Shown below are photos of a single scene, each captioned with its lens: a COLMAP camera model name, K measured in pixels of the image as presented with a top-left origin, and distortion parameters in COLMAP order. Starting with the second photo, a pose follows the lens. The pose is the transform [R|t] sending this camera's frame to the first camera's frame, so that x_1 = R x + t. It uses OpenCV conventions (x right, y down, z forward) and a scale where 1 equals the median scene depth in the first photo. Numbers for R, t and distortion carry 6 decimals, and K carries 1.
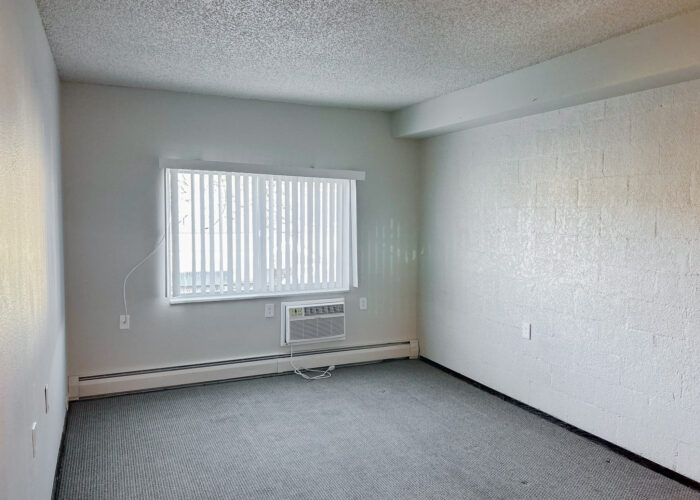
lens RADIAL K [[534.5, 0, 349.9], [0, 534.5, 250.6], [0, 0, 1]] dist [0.030708, -0.016130]
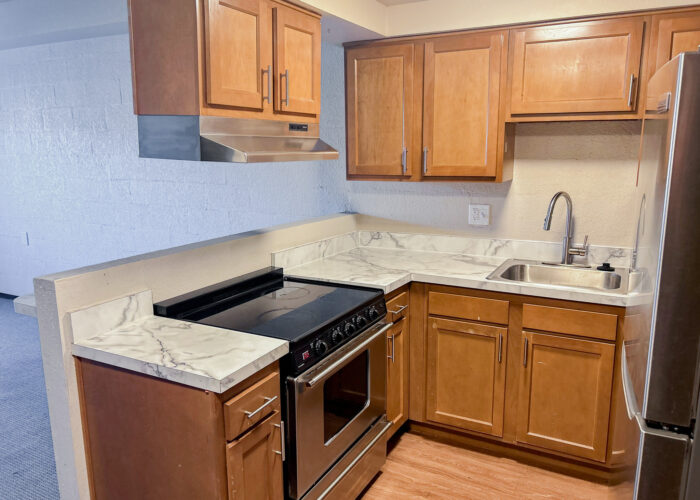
lens RADIAL K [[534.5, 0, 350.9], [0, 534.5, 247.3], [0, 0, 1]] dist [0.030708, -0.016130]
pose [[0.792890, -0.124469, 0.596517, 0.209939], [0.052730, 0.989259, 0.136330, 0.049736], [-0.607079, -0.076640, 0.790937, -0.424294]]
